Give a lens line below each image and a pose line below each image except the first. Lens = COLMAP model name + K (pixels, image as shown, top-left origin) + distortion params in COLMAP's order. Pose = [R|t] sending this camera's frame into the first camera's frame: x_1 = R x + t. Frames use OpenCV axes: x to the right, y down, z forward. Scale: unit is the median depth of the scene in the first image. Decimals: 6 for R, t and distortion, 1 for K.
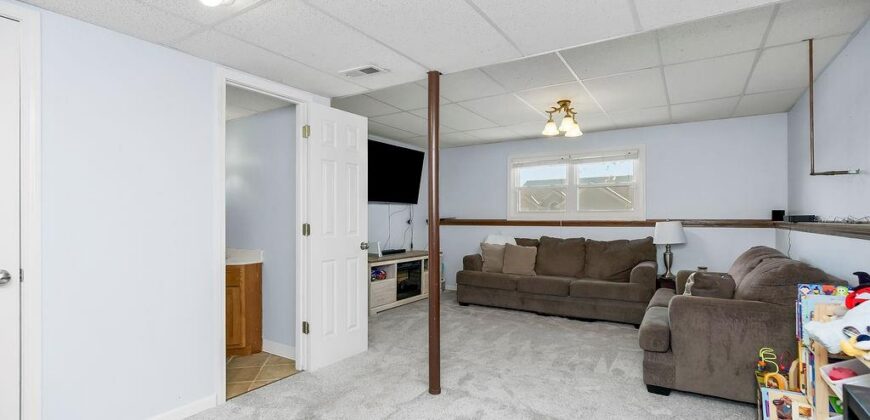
lens RADIAL K [[400.9, 0, 443.3], [0, 400.9, 212.9], [0, 0, 1]] dist [-0.002362, 0.000231]
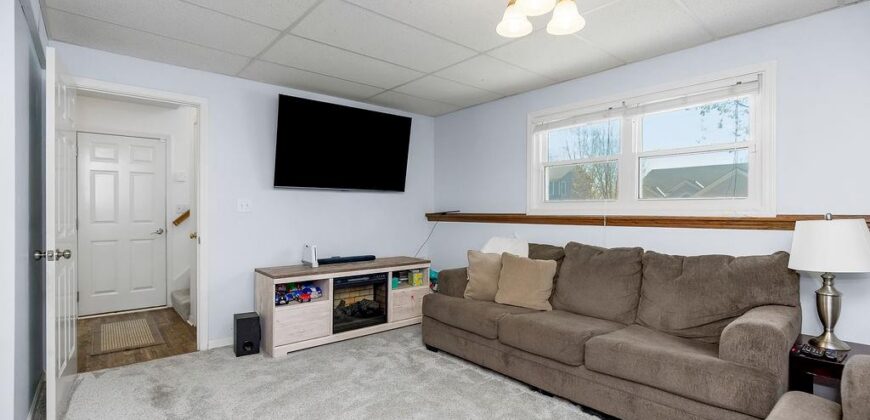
lens RADIAL K [[400.9, 0, 443.3], [0, 400.9, 212.9], [0, 0, 1]] dist [-0.002362, 0.000231]
pose [[0.958425, 0.003468, -0.285324, 0.248206], [0.000816, 0.999889, 0.014894, 0.006550], [0.285344, -0.014507, 0.958315, 0.406319]]
